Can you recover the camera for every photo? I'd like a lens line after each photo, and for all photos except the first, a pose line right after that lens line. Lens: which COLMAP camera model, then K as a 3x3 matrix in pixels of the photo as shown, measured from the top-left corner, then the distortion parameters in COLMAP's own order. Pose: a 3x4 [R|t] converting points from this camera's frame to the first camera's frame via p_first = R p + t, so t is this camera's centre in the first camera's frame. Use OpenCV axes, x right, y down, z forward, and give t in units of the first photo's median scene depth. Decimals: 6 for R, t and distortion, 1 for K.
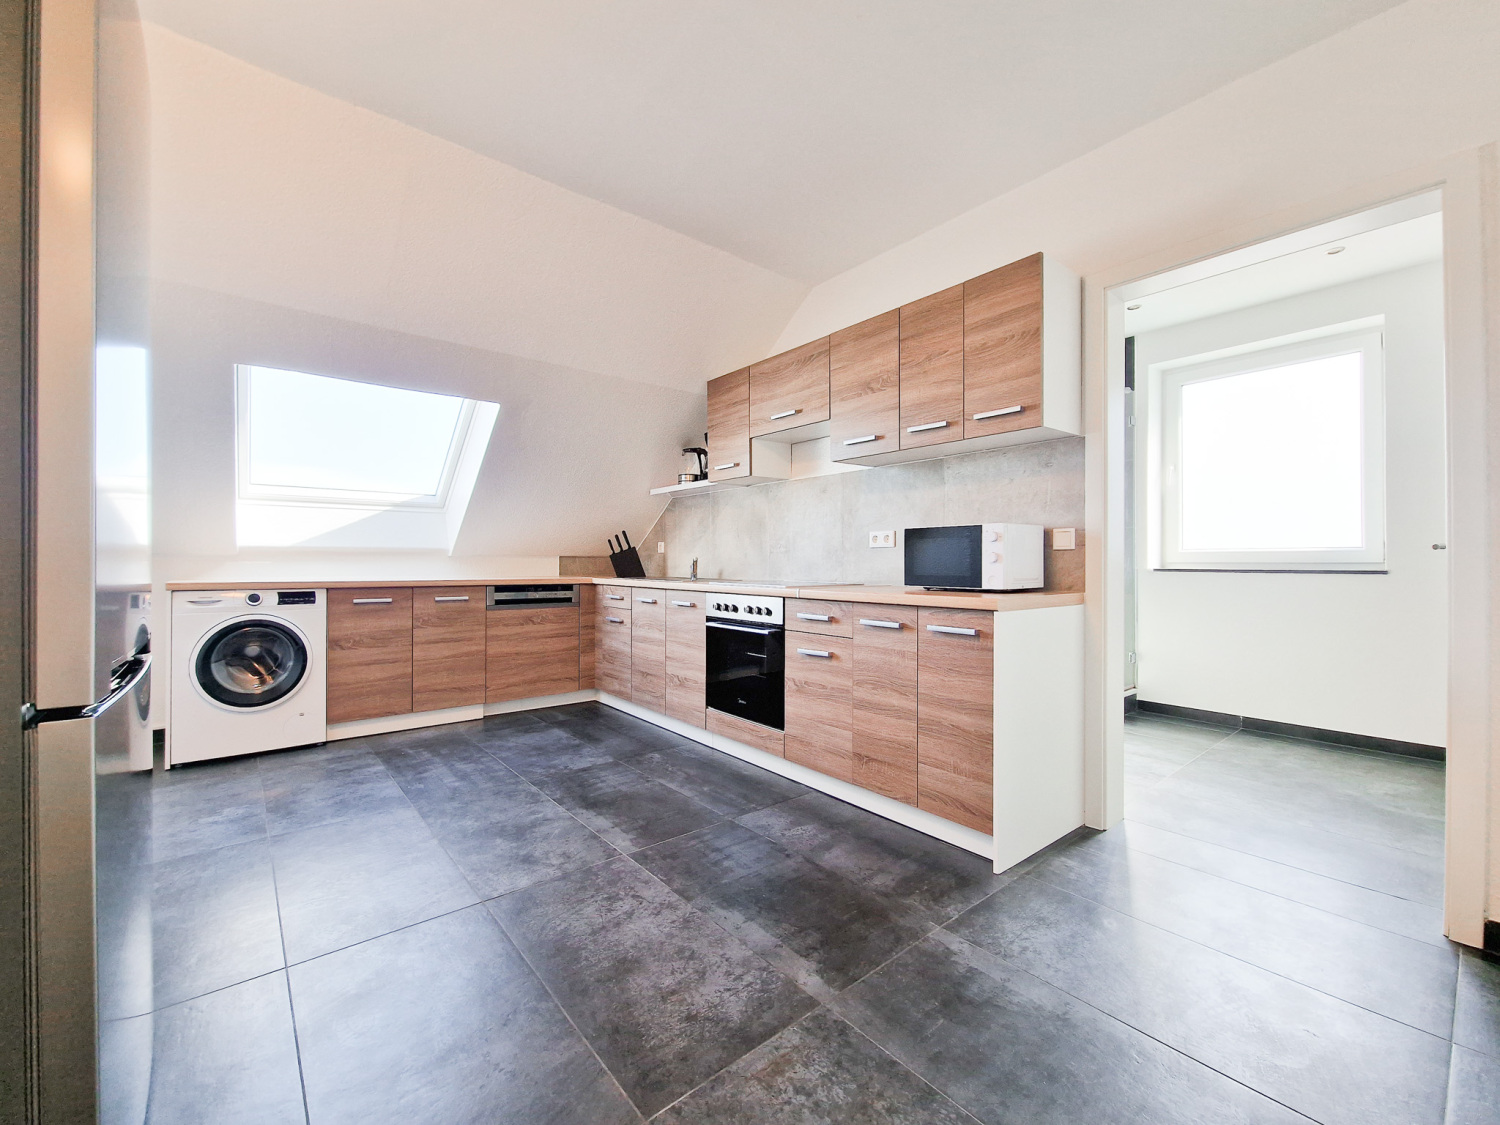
lens RADIAL K [[621.2, 0, 742.5], [0, 621.2, 560.4], [0, 0, 1]] dist [0.005997, -0.003182]
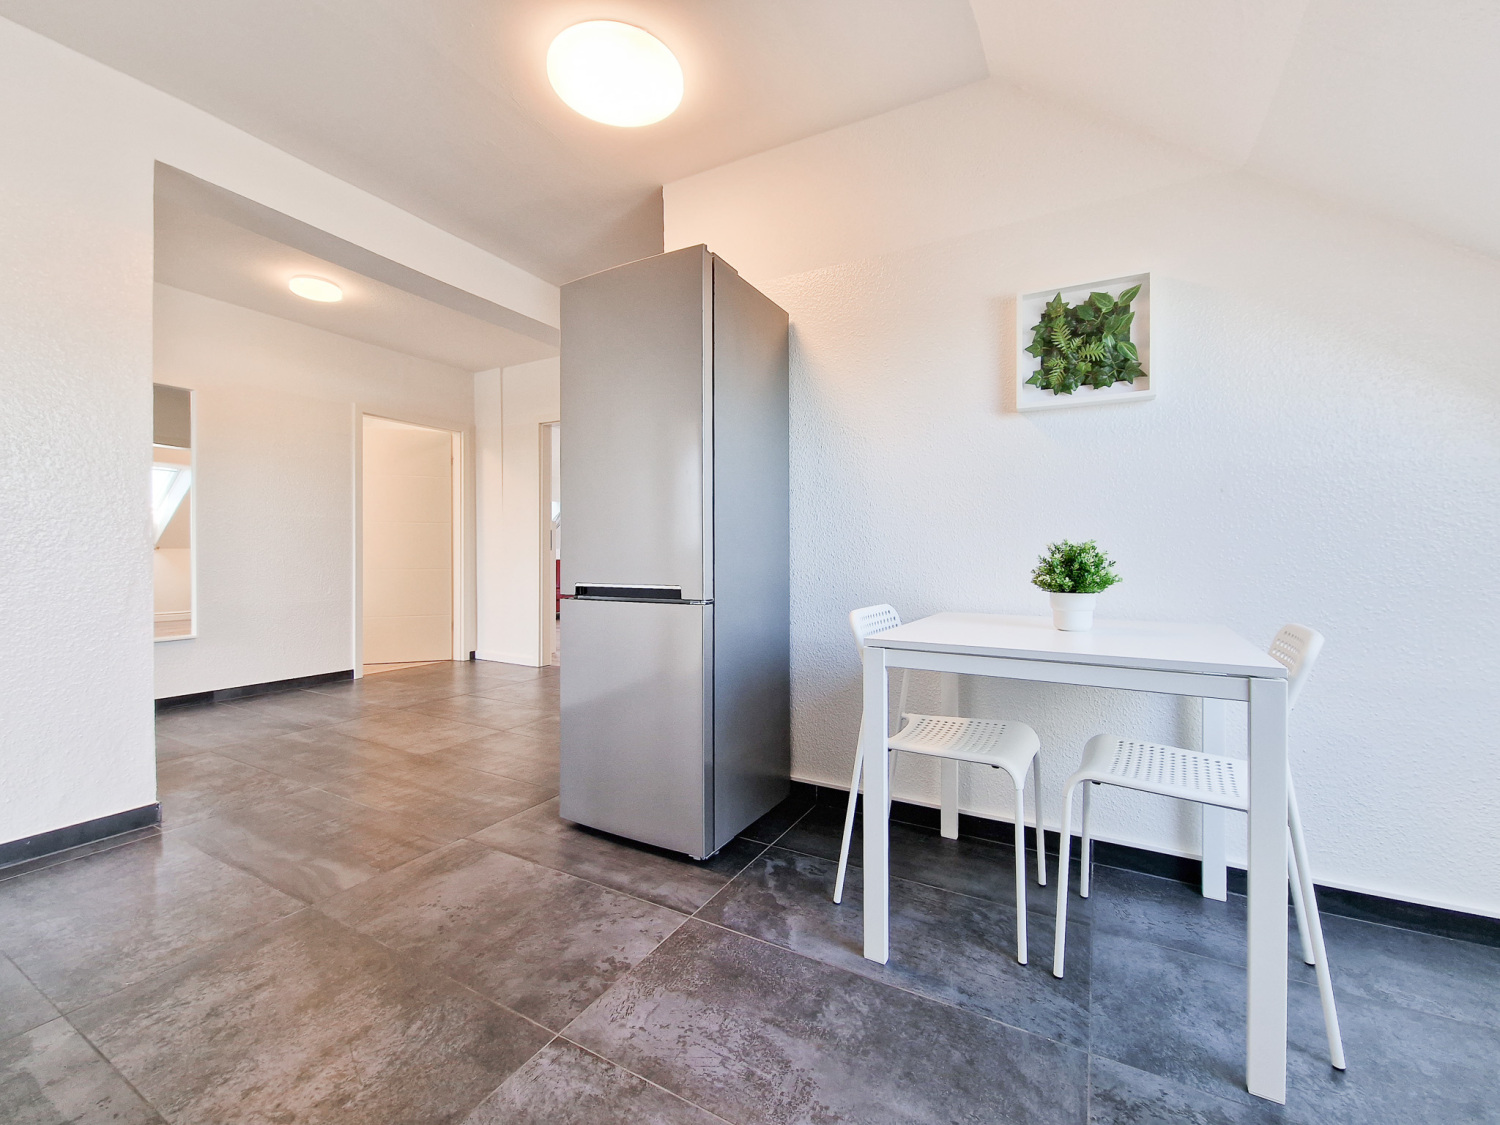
lens RADIAL K [[621.2, 0, 749.4], [0, 621.2, 555.1], [0, 0, 1]] dist [0.005997, -0.003182]
pose [[-0.929287, -0.008533, -0.369261, -0.213249], [-0.007579, 0.999963, -0.004036, 0.016372], [0.369282, -0.000952, -0.929317, 1.025548]]
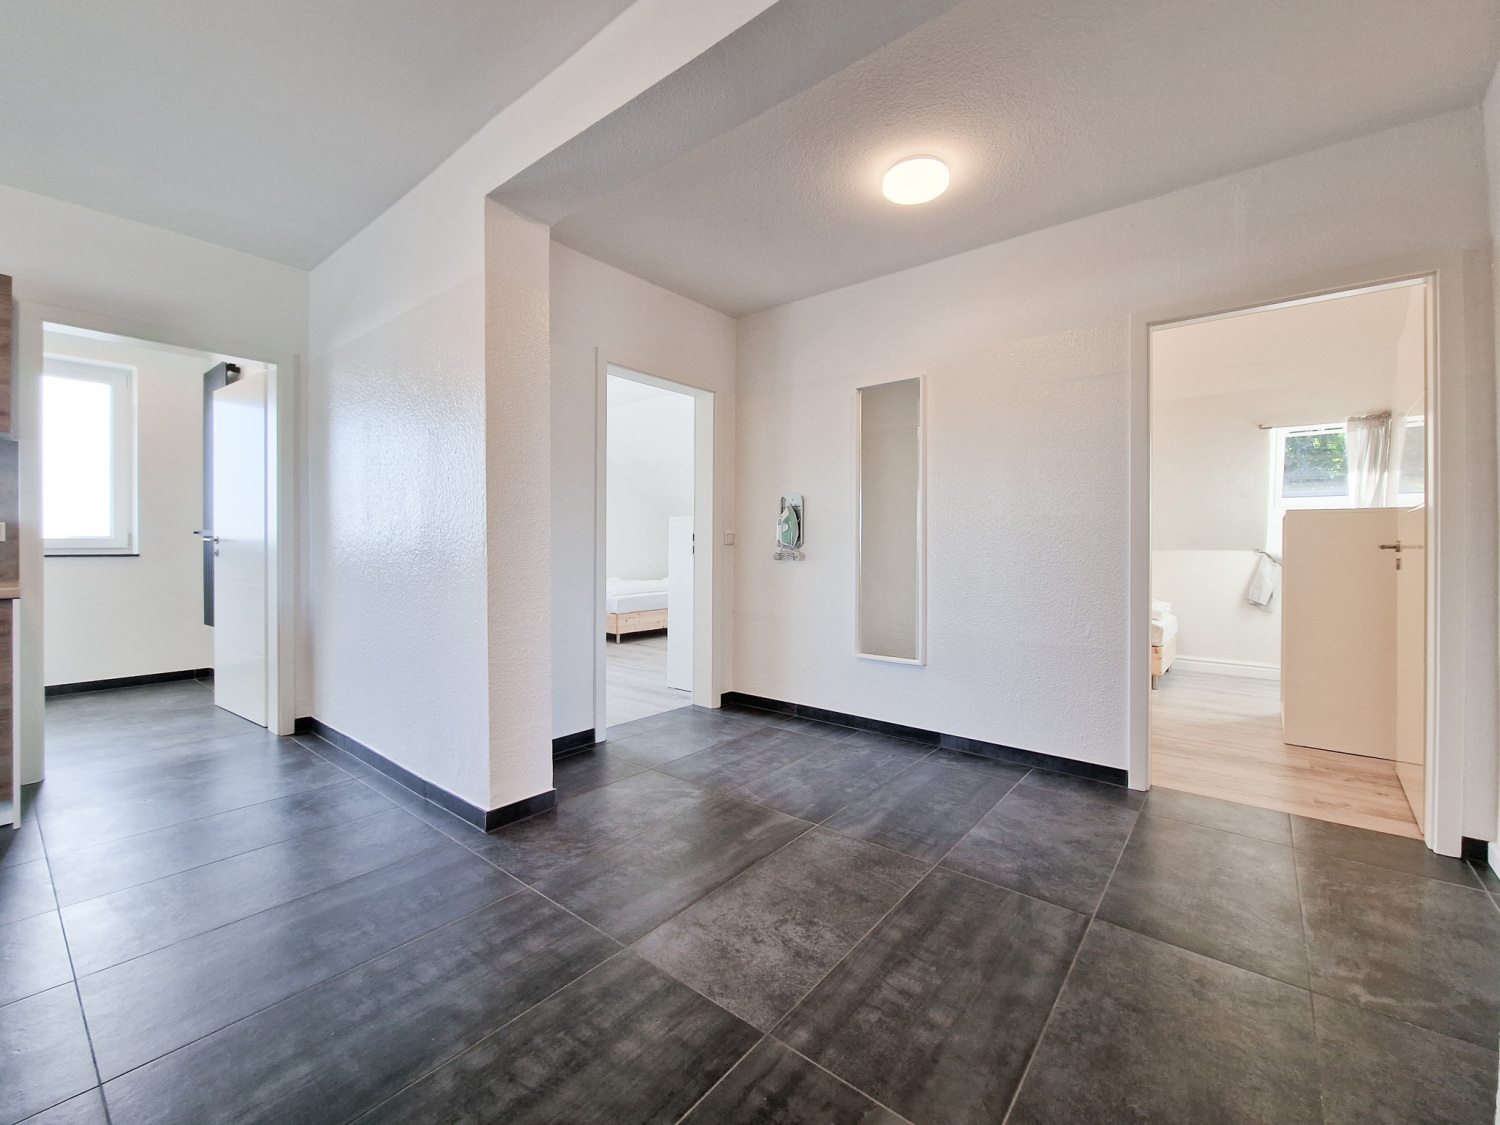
lens RADIAL K [[621.2, 0, 742.9], [0, 621.2, 553.2], [0, 0, 1]] dist [0.005997, -0.003182]
pose [[-0.197155, -0.015186, 0.980255, -0.639626], [-0.008953, 0.999866, 0.013689, -0.020566], [-0.980331, -0.006077, -0.197264, -0.052157]]
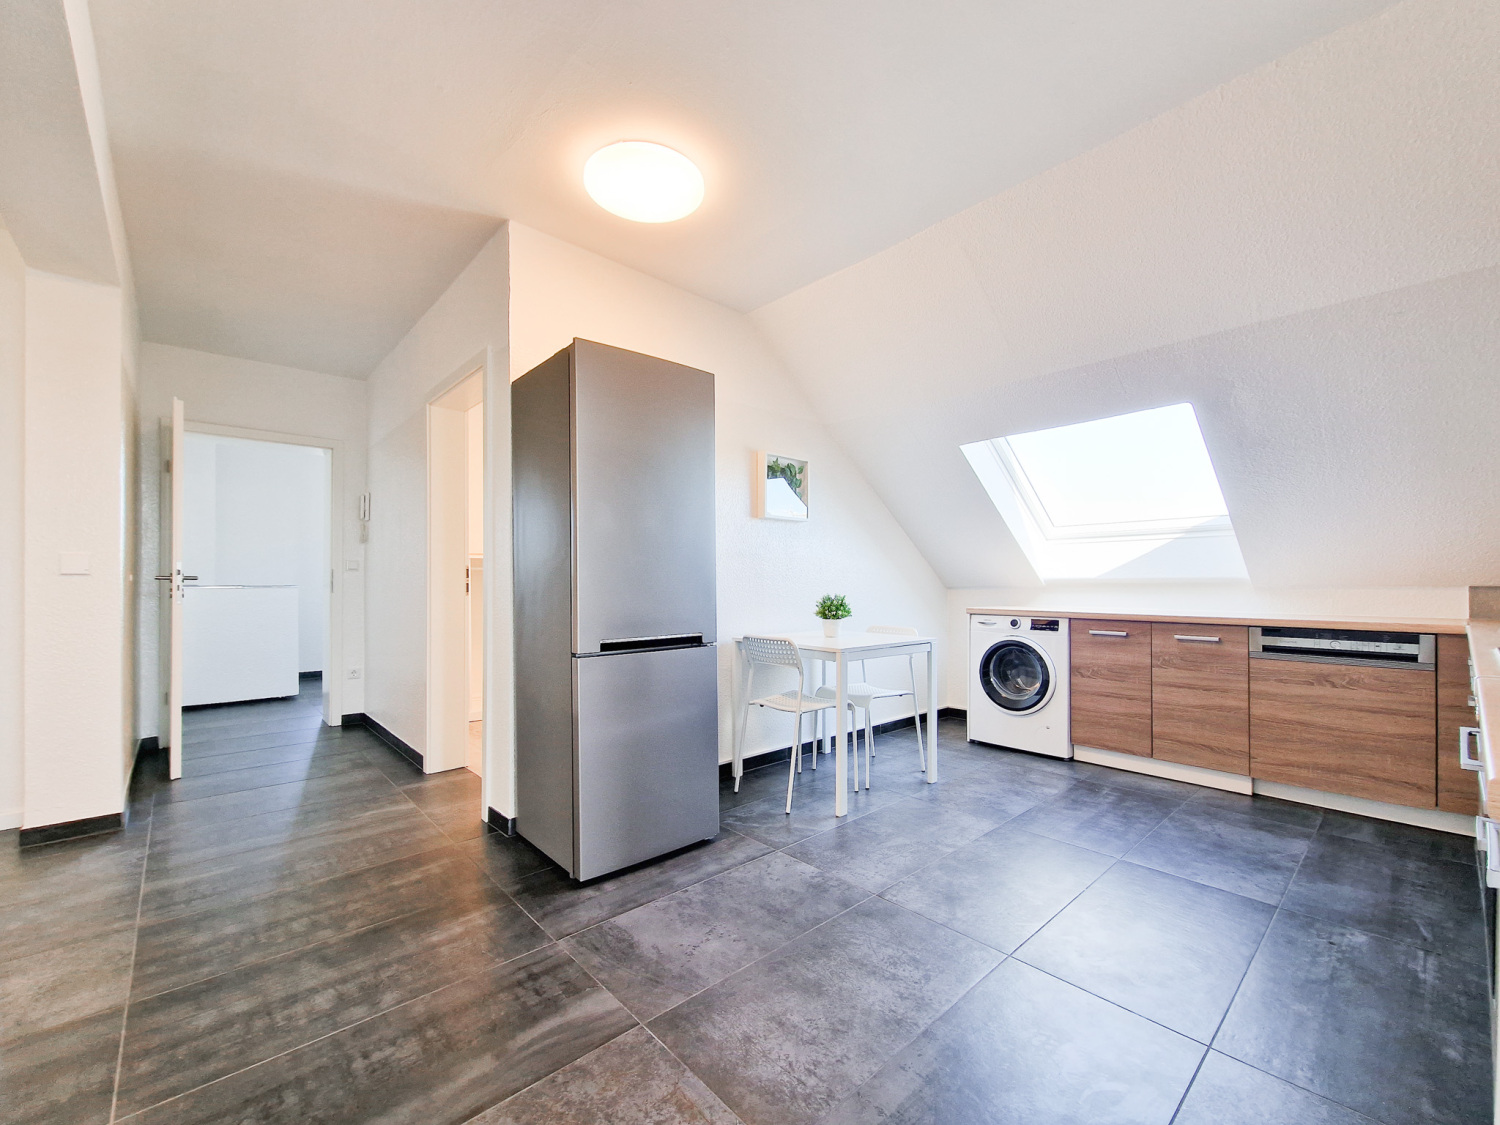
lens RADIAL K [[621.2, 0, 743.9], [0, 621.2, 581.0], [0, 0, 1]] dist [0.005997, -0.003182]
pose [[0.043816, -0.007240, -0.999013, 0.439010], [0.003520, 0.999969, -0.007093, -0.016150], [0.999033, -0.003205, 0.043840, 0.425647]]
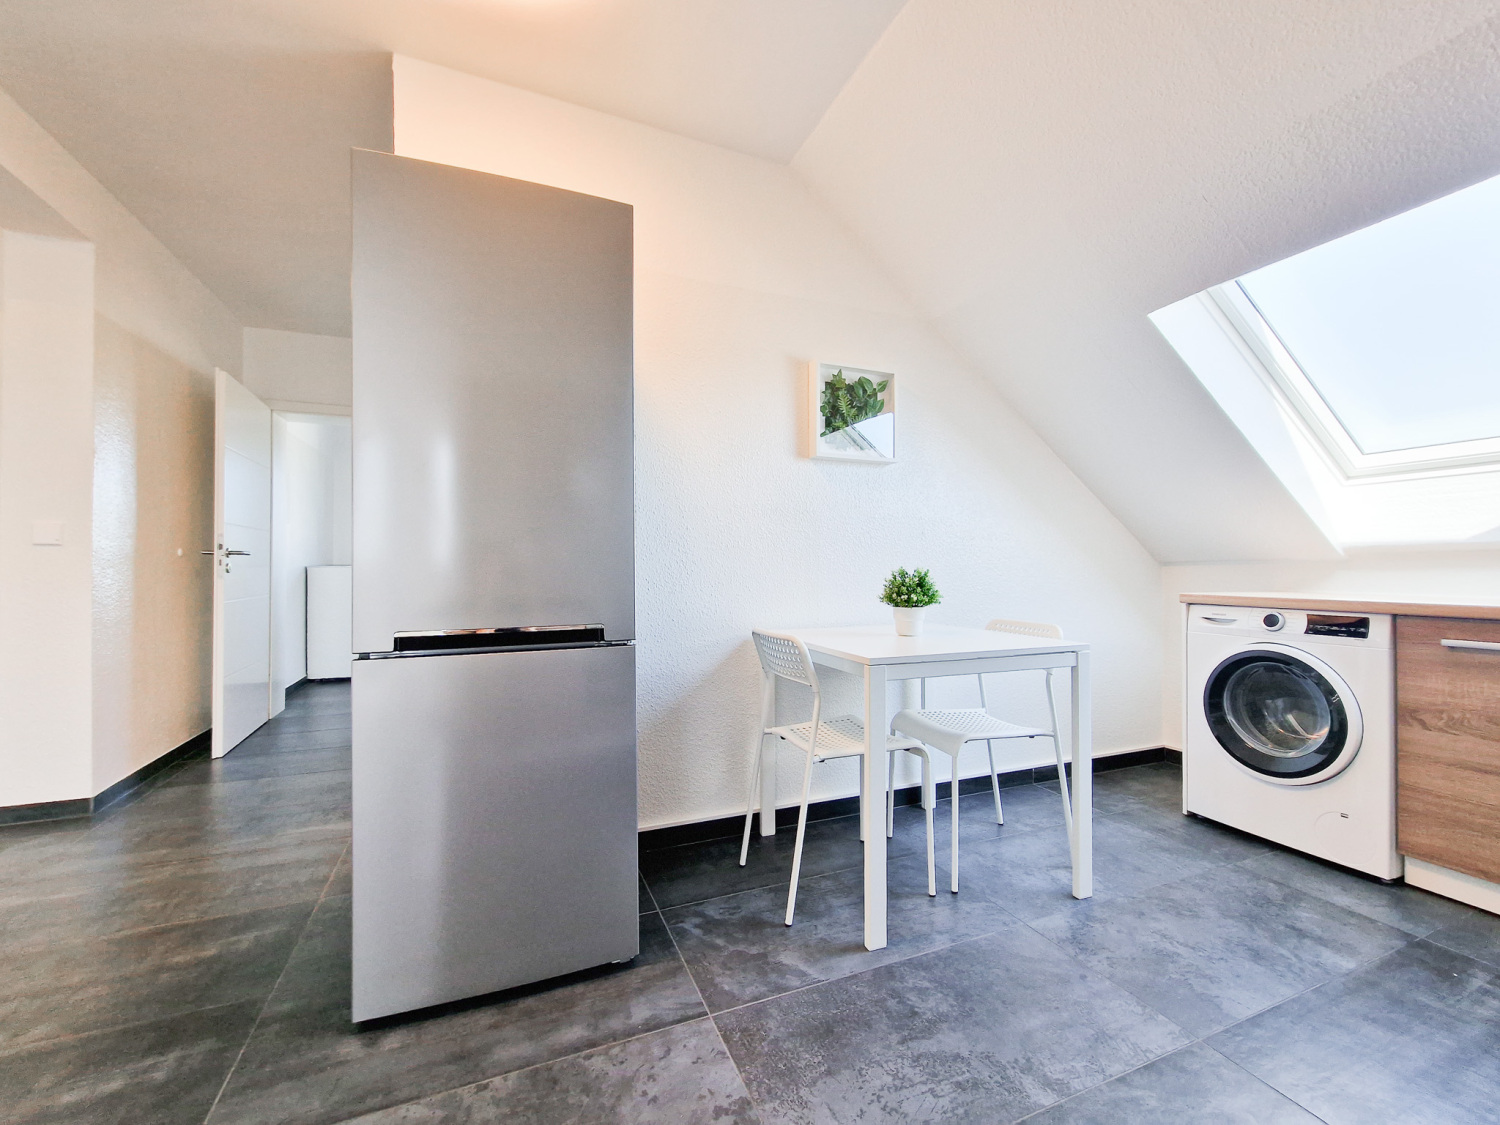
lens RADIAL K [[621.2, 0, 751.9], [0, 621.2, 565.9], [0, 0, 1]] dist [0.005997, -0.003182]
pose [[-0.292174, -0.010298, -0.956310, 0.061558], [0.003530, 0.999924, -0.011846, 0.005449], [0.956359, -0.006837, -0.292115, 0.668225]]
